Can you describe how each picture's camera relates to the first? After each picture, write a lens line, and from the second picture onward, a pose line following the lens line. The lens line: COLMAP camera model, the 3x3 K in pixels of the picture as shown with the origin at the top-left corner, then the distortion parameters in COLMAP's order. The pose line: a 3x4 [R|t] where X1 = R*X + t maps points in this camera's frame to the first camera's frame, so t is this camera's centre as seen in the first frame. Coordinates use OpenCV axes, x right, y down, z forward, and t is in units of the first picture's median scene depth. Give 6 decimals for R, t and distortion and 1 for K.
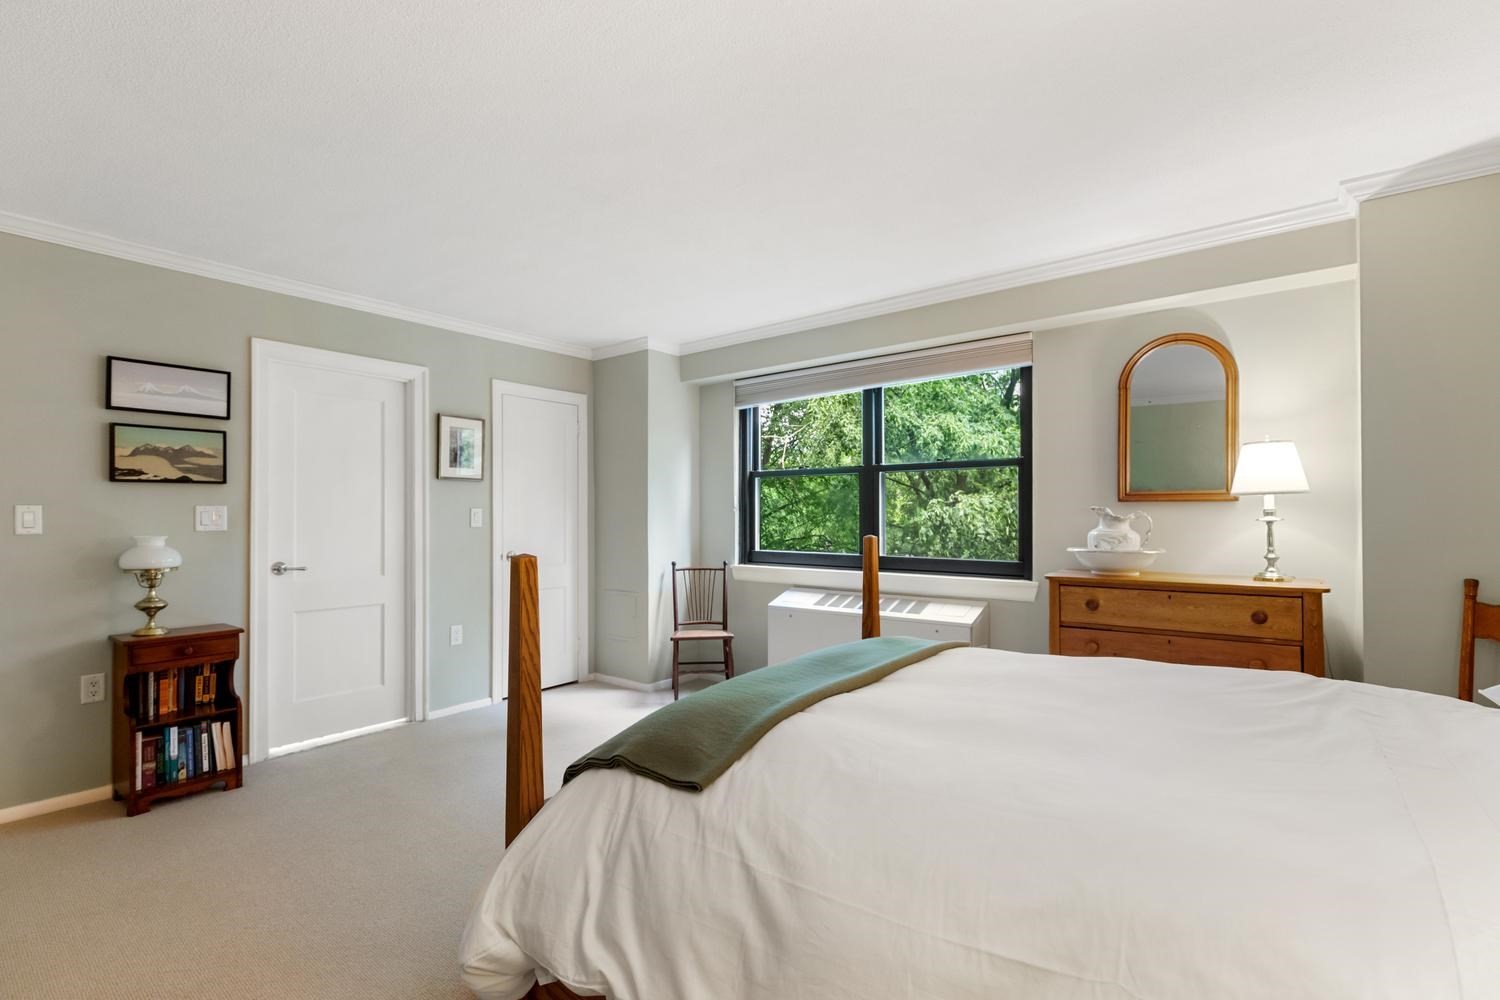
lens RADIAL K [[680.6, 0, 763.8], [0, 680.6, 509.4], [0, 0, 1]] dist [0.007466, -0.001856]
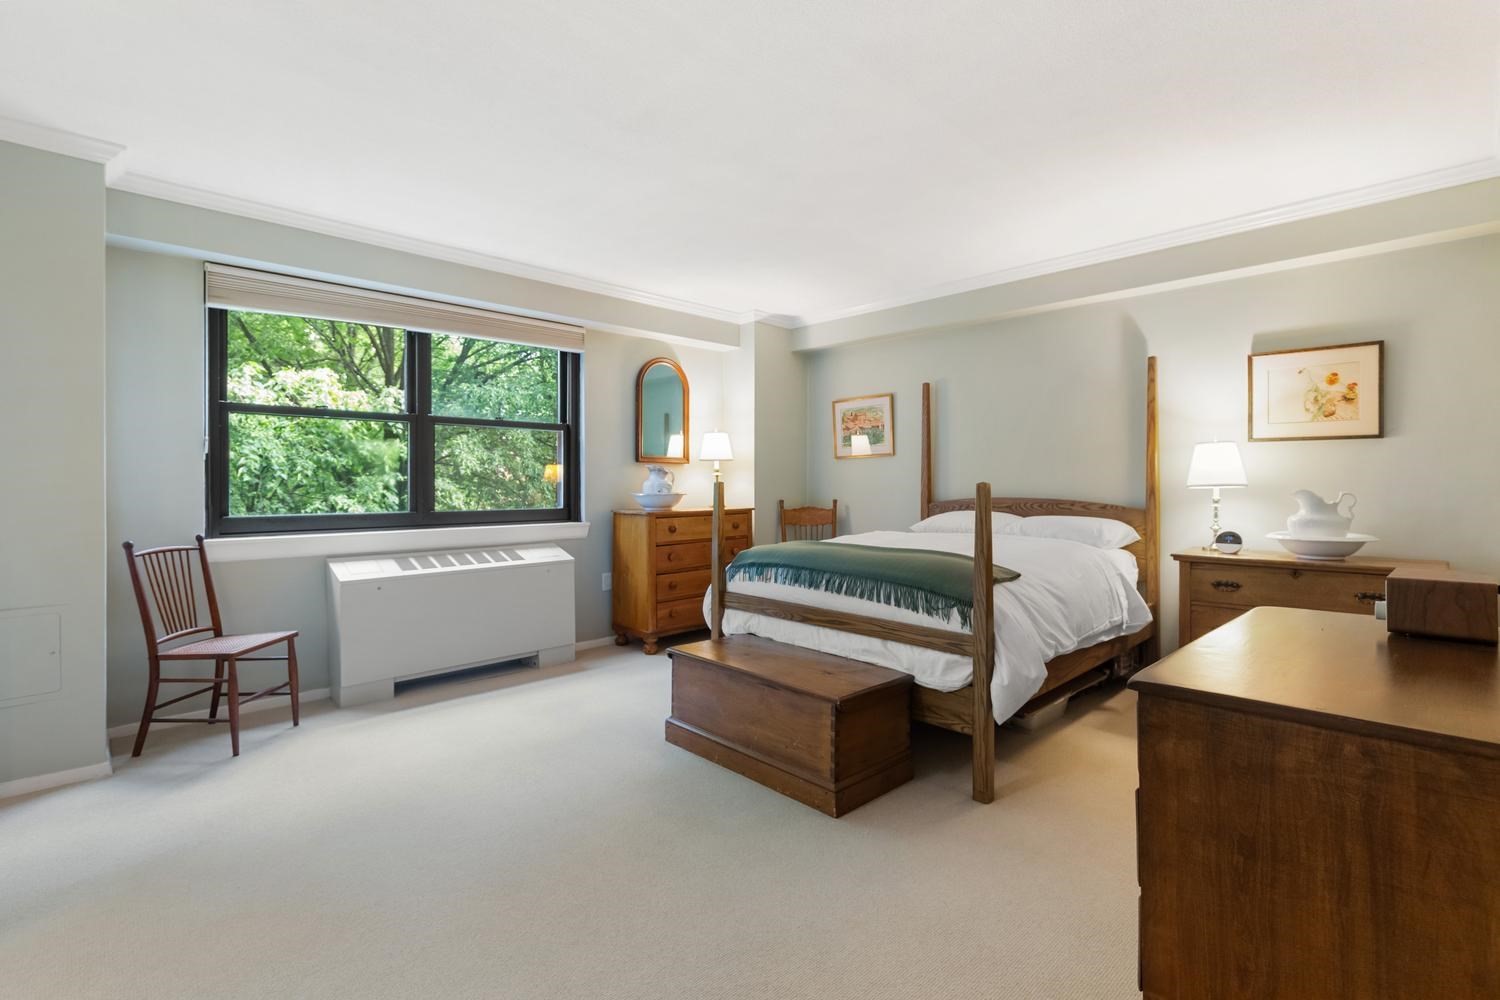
lens RADIAL K [[680.6, 0, 742.4], [0, 680.6, 486.4], [0, 0, 1]] dist [0.007466, -0.001856]
pose [[0.151631, -0.004027, 0.988429, -0.950359], [-0.007803, 0.999956, 0.005271, 0.033089], [-0.988406, -0.008512, 0.151593, 0.583298]]
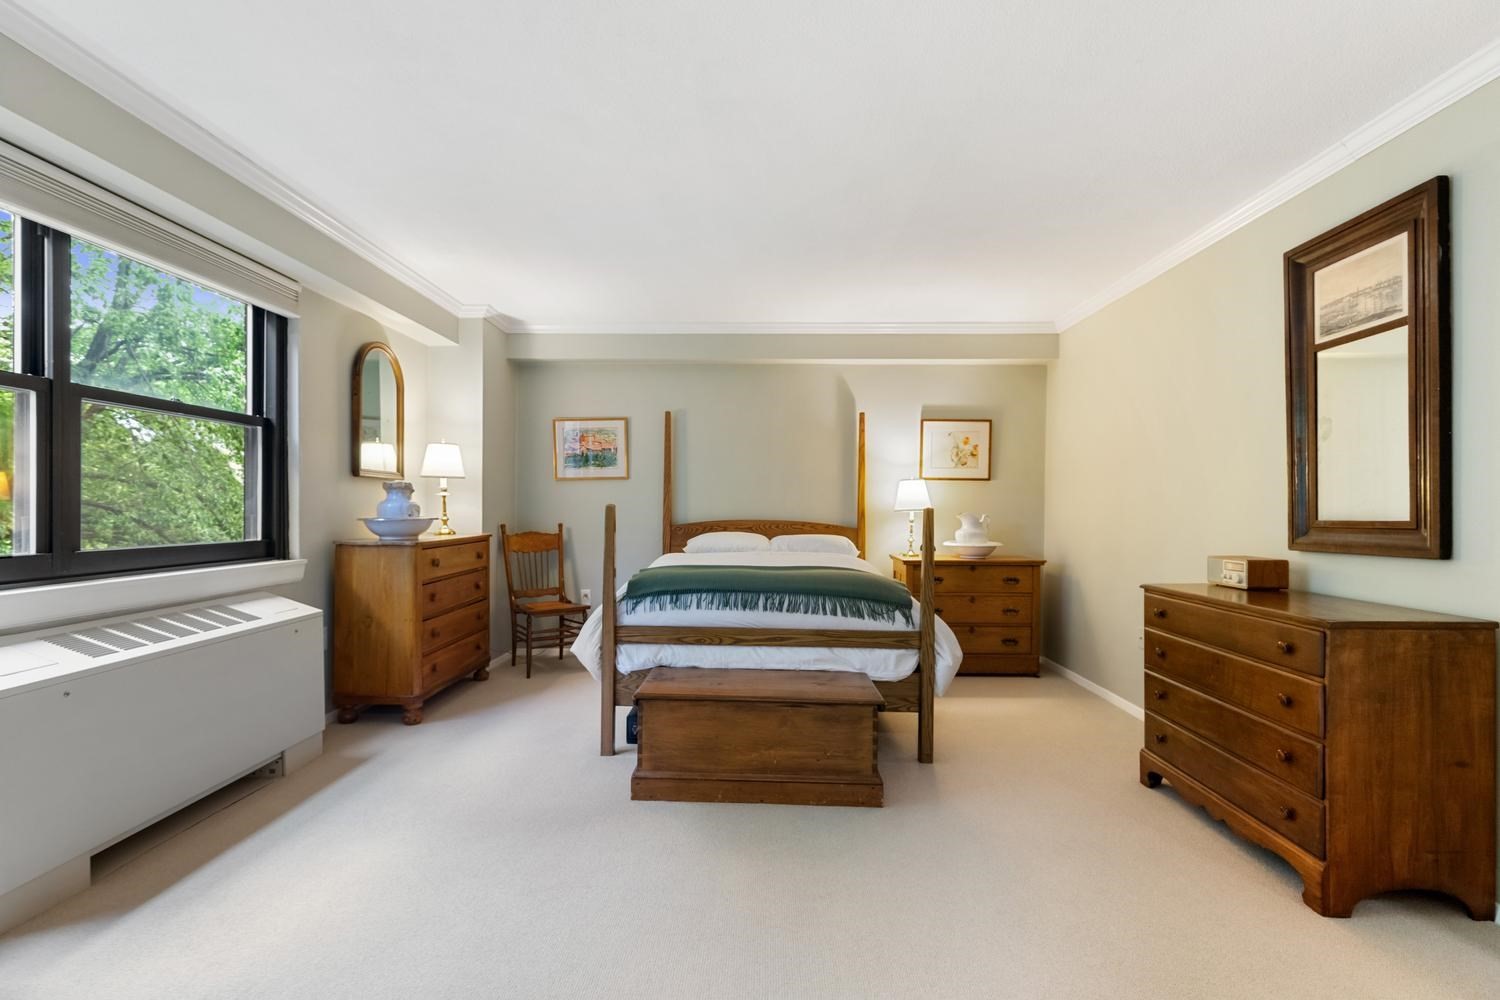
lens RADIAL K [[680.6, 0, 717.7], [0, 680.6, 515.7], [0, 0, 1]] dist [0.007466, -0.001856]
pose [[-0.574081, -0.012326, 0.818706, -0.764426], [-0.013071, 0.999897, 0.005888, 0.040645], [-0.818694, -0.007321, -0.574183, 1.226033]]
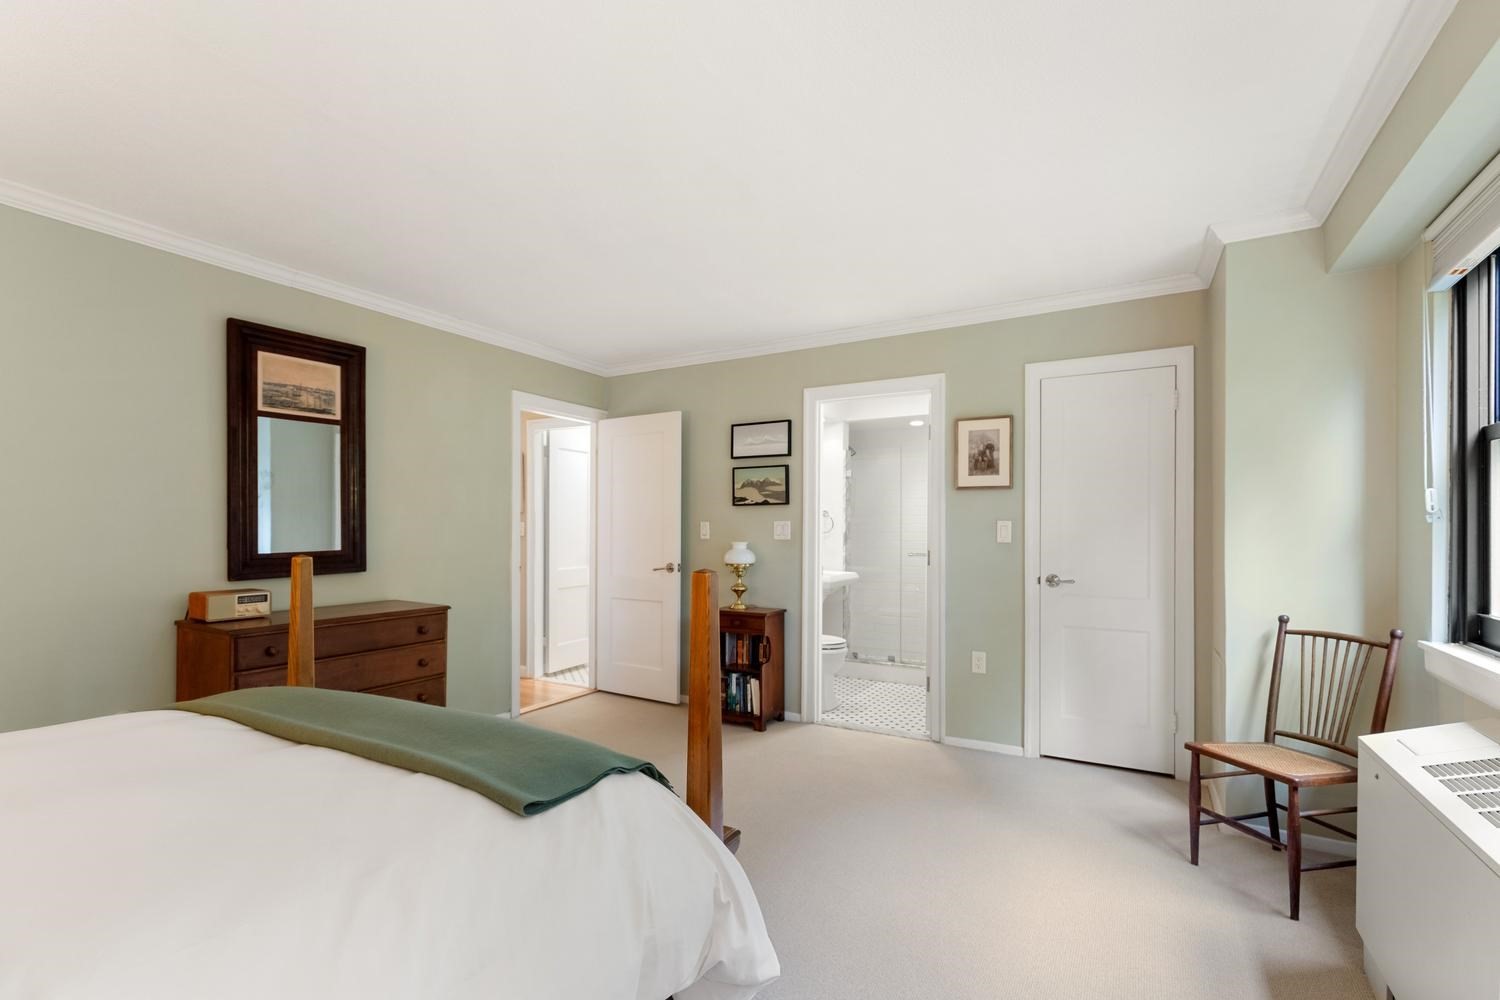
lens RADIAL K [[680.6, 0, 725.1], [0, 680.6, 529.9], [0, 0, 1]] dist [0.007466, -0.001856]
pose [[0.122536, 0.003347, -0.992458, 0.524524], [0.005075, 0.999979, 0.003999, 0.006387], [0.992451, -0.005527, 0.122517, 0.739626]]
